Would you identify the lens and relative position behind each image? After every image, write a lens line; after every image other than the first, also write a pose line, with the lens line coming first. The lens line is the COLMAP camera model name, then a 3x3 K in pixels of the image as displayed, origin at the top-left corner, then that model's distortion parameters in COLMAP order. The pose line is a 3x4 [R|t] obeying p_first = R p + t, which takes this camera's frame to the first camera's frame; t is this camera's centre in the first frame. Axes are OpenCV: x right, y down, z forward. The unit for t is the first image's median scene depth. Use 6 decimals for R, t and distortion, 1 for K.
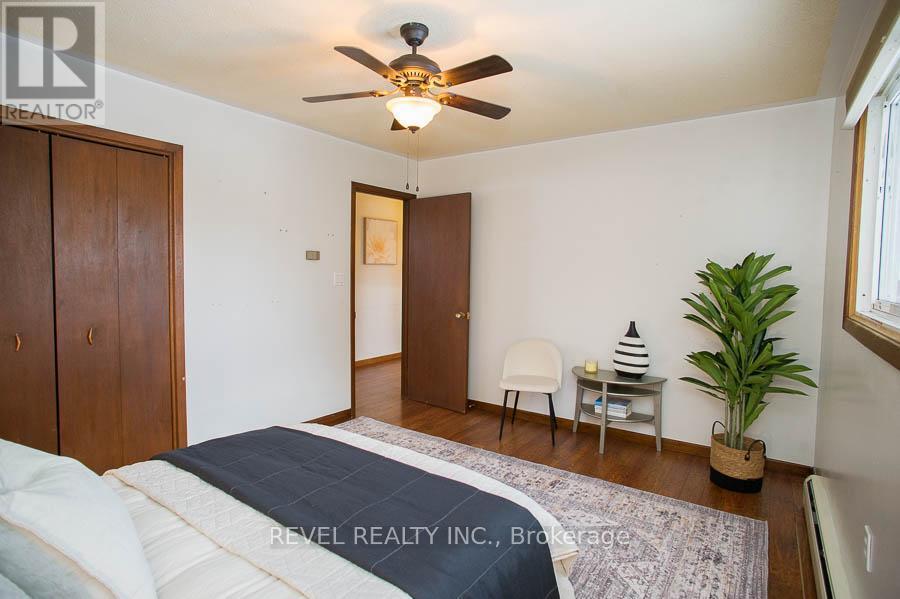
lens RADIAL K [[463.9, 0, 450.0], [0, 463.9, 299.5], [0, 0, 1]] dist [-0.086742, 0.049602]
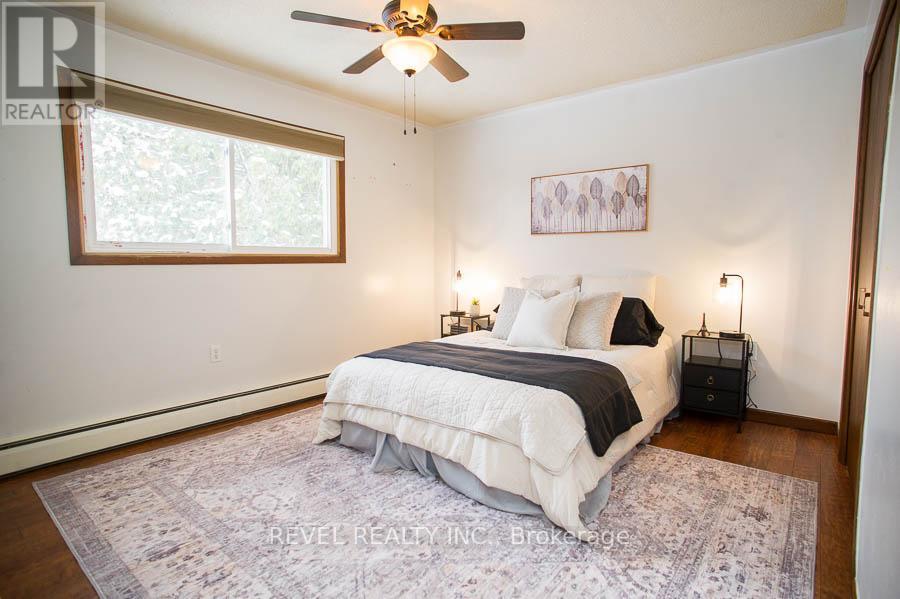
lens RADIAL K [[463.9, 0, 450.0], [0, 463.9, 299.5], [0, 0, 1]] dist [-0.086742, 0.049602]
pose [[-0.997080, -0.015020, 0.074872, -0.202630], [-0.004167, 0.989706, 0.143052, -0.016453], [-0.076250, 0.142322, -0.986879, 1.653128]]
